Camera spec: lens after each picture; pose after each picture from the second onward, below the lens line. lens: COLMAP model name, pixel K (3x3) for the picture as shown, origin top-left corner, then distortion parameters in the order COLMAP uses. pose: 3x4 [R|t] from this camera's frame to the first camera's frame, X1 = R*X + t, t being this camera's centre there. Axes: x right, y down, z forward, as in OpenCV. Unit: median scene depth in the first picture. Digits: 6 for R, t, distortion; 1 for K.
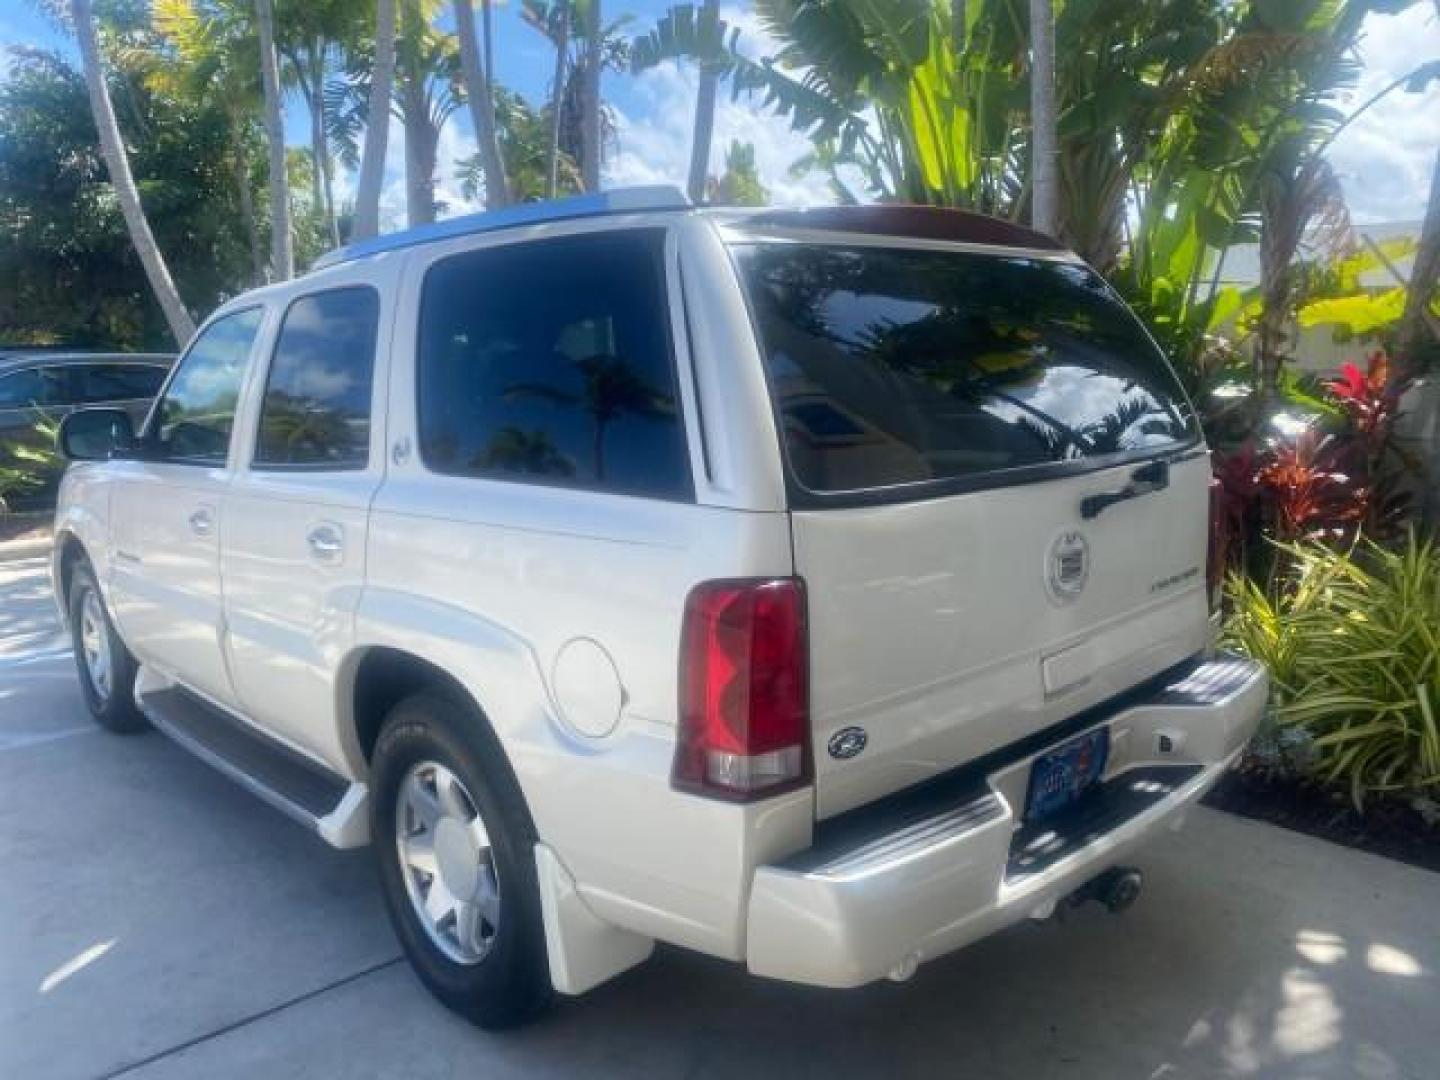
lens RADIAL K [[1086.1, 0, 712.9], [0, 1086.1, 538.4], [0, 0, 1]] dist [0.003149, -0.007179]
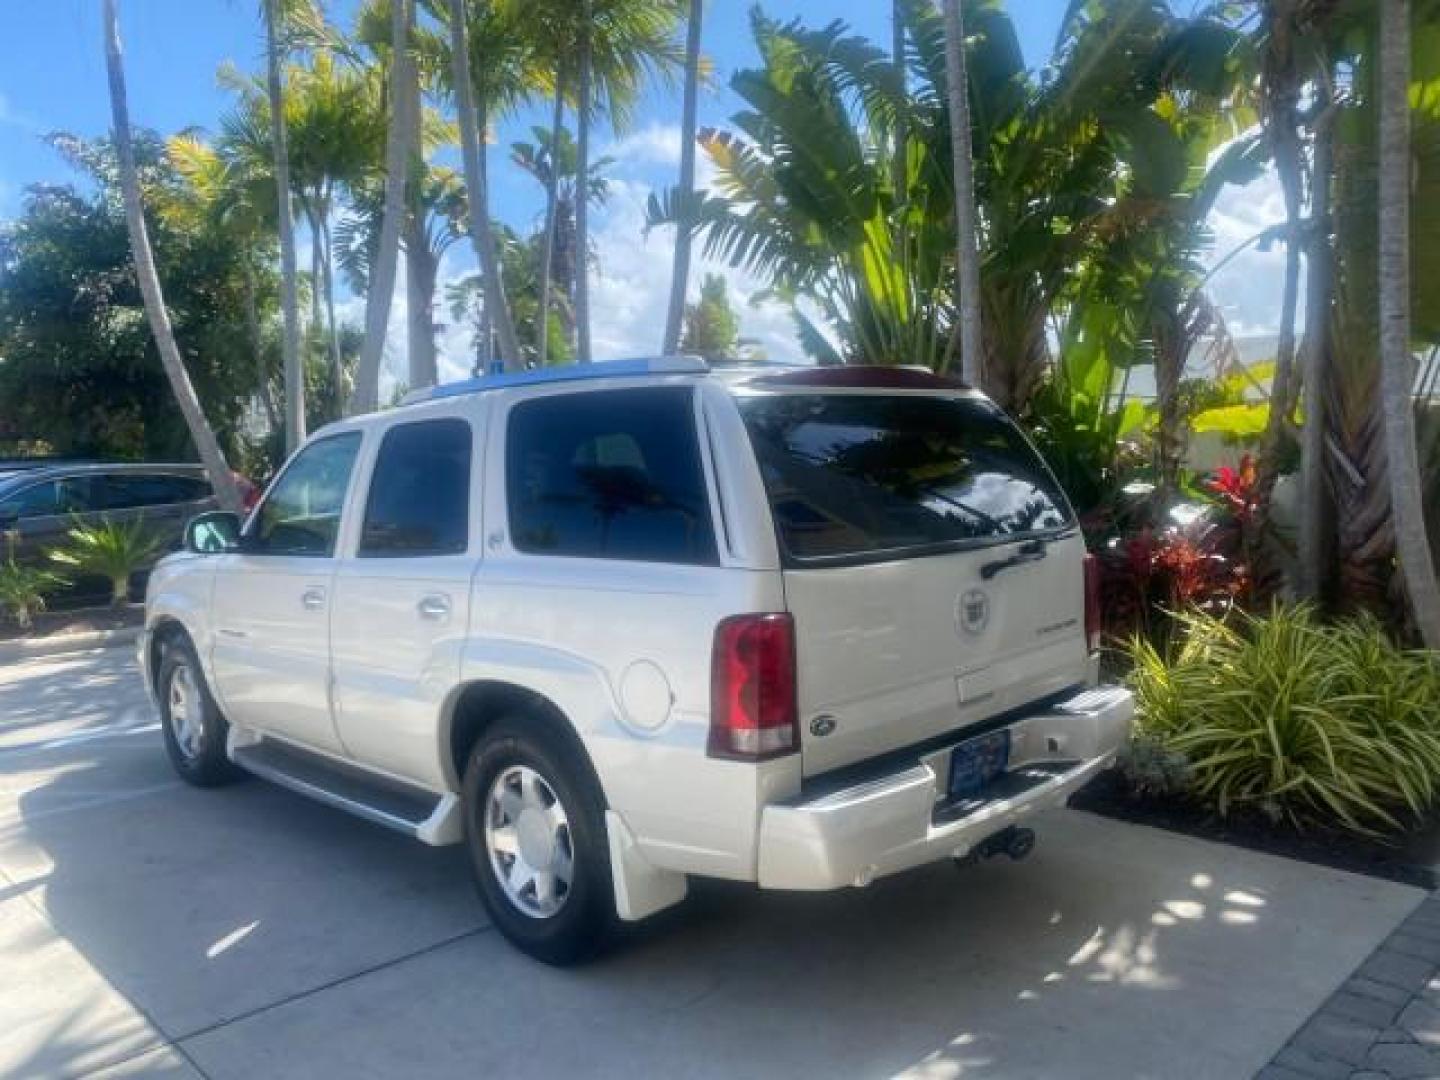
lens RADIAL K [[1086.1, 0, 721.2], [0, 1086.1, 545.1], [0, 0, 1]] dist [0.003149, -0.007179]
pose [[0.999163, -0.012785, 0.038852, -0.036048], [0.016070, 0.996212, -0.085454, 0.033466], [-0.037612, 0.086007, 0.995584, -0.258542]]
